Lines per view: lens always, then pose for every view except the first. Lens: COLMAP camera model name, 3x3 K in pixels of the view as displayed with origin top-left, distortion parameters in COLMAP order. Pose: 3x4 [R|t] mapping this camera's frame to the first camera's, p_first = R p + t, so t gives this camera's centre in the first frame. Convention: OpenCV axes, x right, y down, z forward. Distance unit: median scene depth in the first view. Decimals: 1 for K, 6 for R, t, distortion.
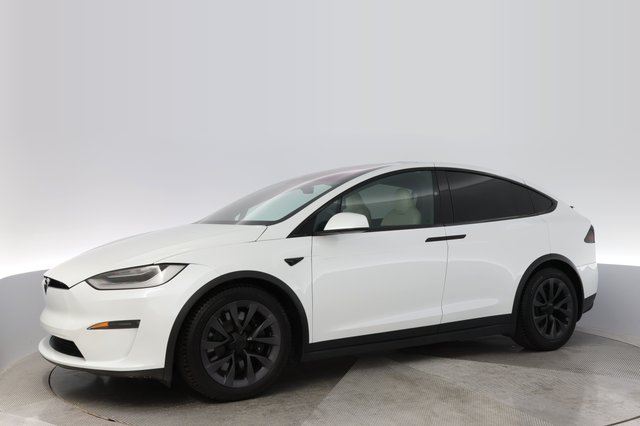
lens RADIAL K [[861.1, 0, 318.3], [0, 861.1, 215.6], [0, 0, 1]] dist [-0.275947, 0.000000]
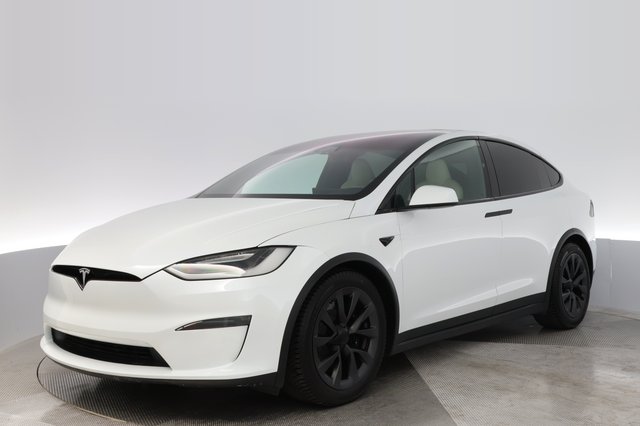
lens RADIAL K [[861.1, 0, 321.9], [0, 861.1, 212.1], [0, 0, 1]] dist [-0.275947, 0.000000]
pose [[0.977831, -0.003962, 0.209359, -0.272276], [-0.002083, 0.999587, 0.028648, -0.000851], [-0.209386, -0.028449, 0.977419, 0.156013]]
